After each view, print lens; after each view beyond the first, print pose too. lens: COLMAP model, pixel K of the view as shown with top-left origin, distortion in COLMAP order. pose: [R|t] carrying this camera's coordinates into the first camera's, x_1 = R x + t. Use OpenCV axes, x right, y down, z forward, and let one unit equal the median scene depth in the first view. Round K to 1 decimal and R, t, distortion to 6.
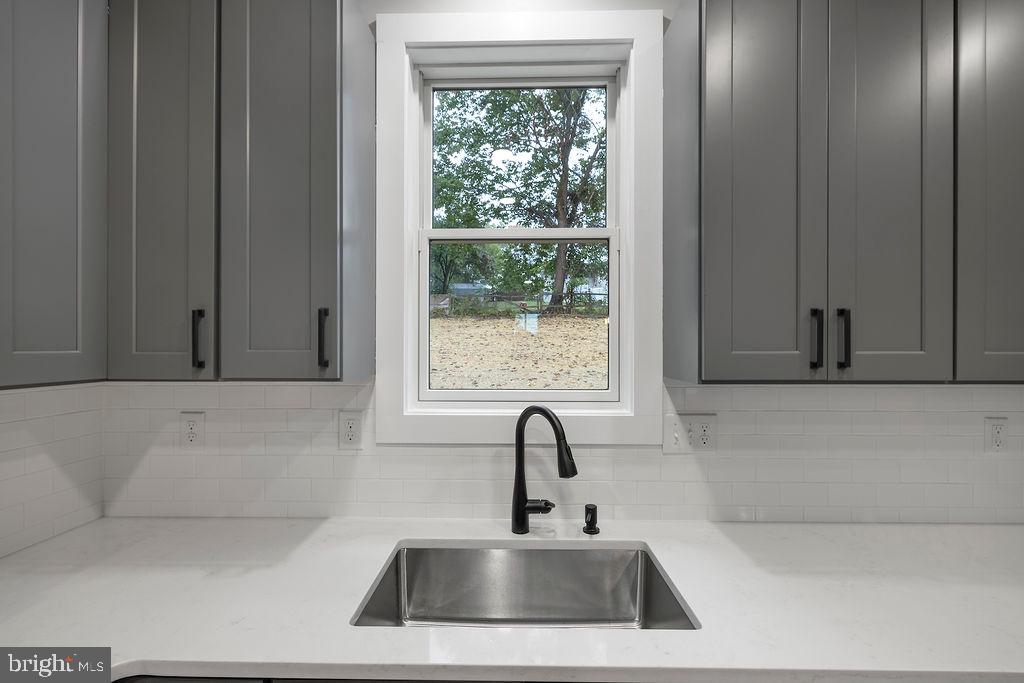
lens RADIAL K [[435.0, 0, 508.9], [0, 435.0, 345.0], [0, 0, 1]] dist [-0.002360, 0.000402]
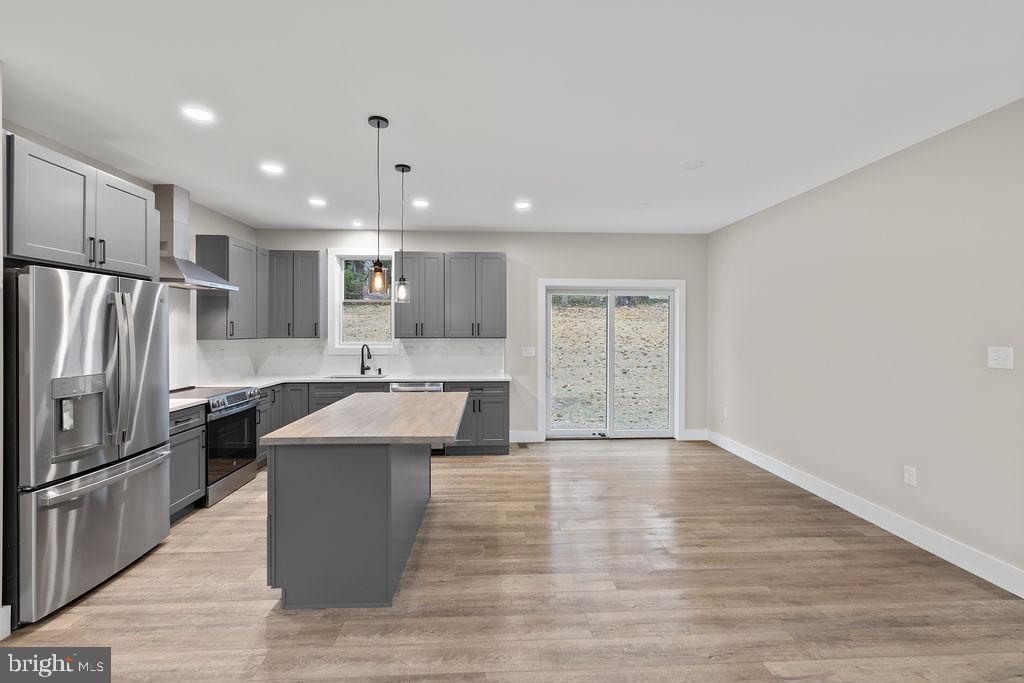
lens RADIAL K [[435.0, 0, 510.5], [0, 435.0, 331.2], [0, 0, 1]] dist [-0.002360, 0.000402]
pose [[0.997602, -0.000944, 0.069201, 1.119179], [0.000155, 0.999935, 0.011402, -0.037793], [-0.069207, -0.011364, 0.997538, -3.174689]]
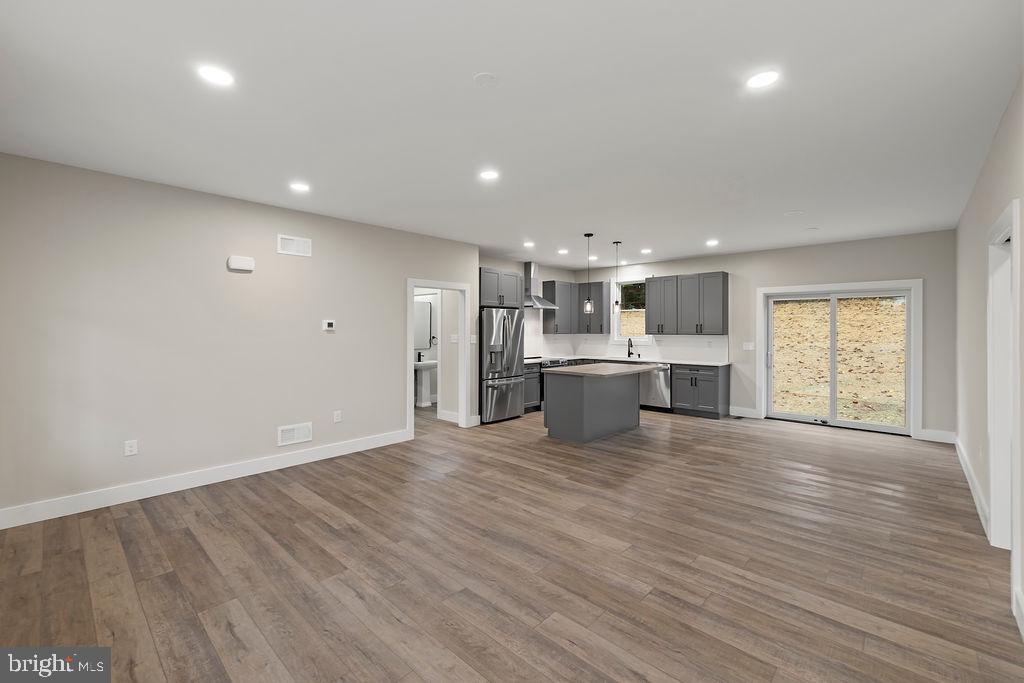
lens RADIAL K [[435.0, 0, 503.8], [0, 435.0, 332.1], [0, 0, 1]] dist [-0.002360, 0.000402]
pose [[0.734224, 0.004541, -0.678892, 2.999307], [0.005727, 0.999901, 0.012882, -0.050154], [0.678884, -0.013346, 0.734125, -4.956812]]
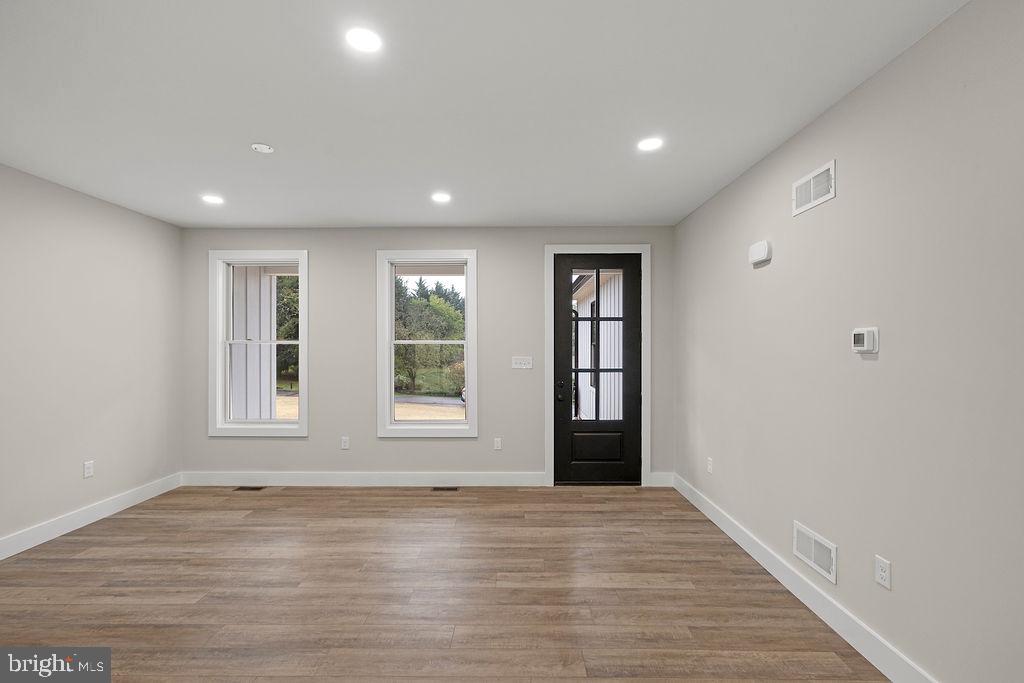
lens RADIAL K [[444.8, 0, 513.3], [0, 444.8, 347.7], [0, 0, 1]] dist [0.000575, 0.000168]
pose [[-0.999972, -0.002844, -0.006905, 0.664364], [-0.002804, 0.999980, -0.005732, -0.028709], [0.006921, -0.005712, -0.999960, -1.683538]]
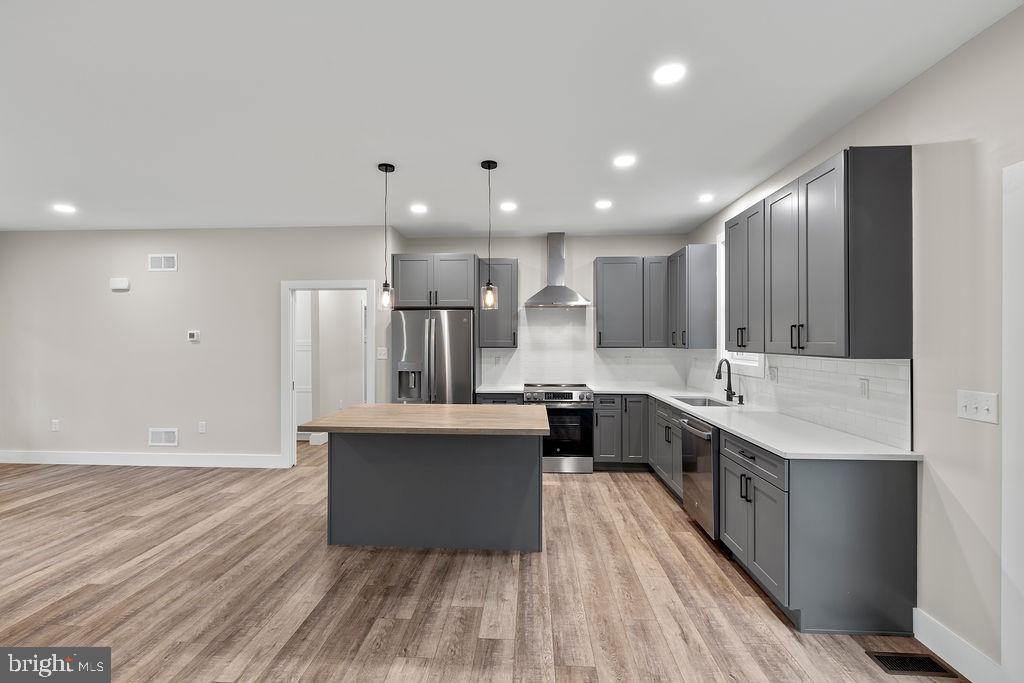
lens RADIAL K [[435.0, 0, 505.3], [0, 435.0, 340.9], [0, 0, 1]] dist [-0.002360, 0.000402]
pose [[-0.047041, -0.000670, -0.998893, 3.010648], [0.007527, 0.999971, -0.001025, -0.000480], [0.998865, -0.007567, -0.047035, -0.405522]]
